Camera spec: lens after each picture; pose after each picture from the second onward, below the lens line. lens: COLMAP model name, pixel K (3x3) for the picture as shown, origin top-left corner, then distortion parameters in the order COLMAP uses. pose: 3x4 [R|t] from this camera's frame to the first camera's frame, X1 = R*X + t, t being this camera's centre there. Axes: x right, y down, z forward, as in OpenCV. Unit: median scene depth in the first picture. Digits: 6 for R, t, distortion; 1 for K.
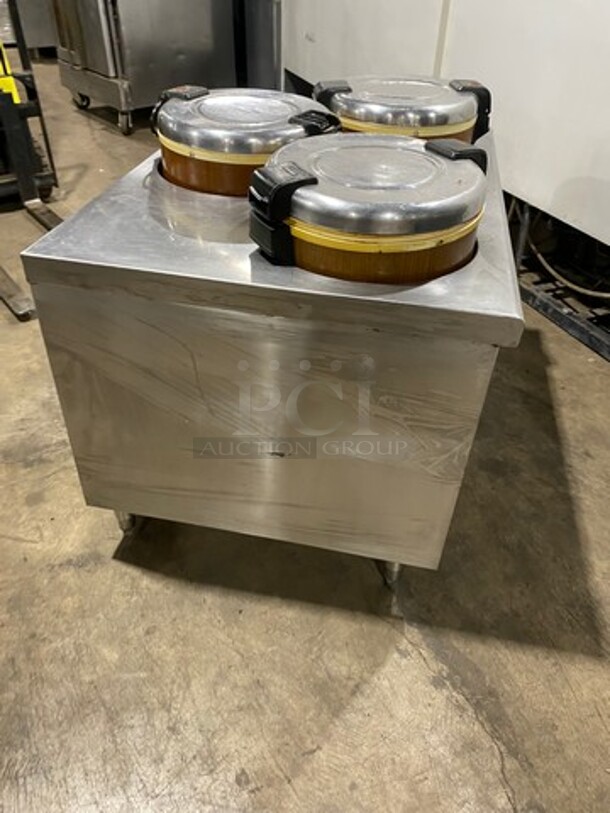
lens RADIAL K [[617.2, 0, 305.0], [0, 617.2, 406.5], [0, 0, 1]] dist [0.004635, -0.003613]
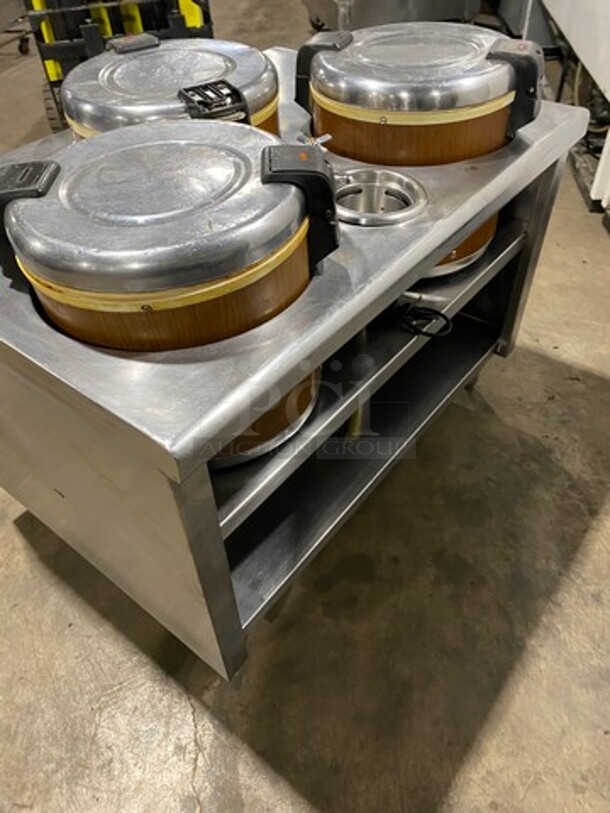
lens RADIAL K [[617.2, 0, 305.0], [0, 617.2, 406.5], [0, 0, 1]] dist [0.004635, -0.003613]
pose [[0.888788, 0.276939, -0.365186, 0.460842], [-0.236752, 0.959675, 0.151564, -0.210859], [0.392434, -0.048250, 0.918514, 0.284977]]
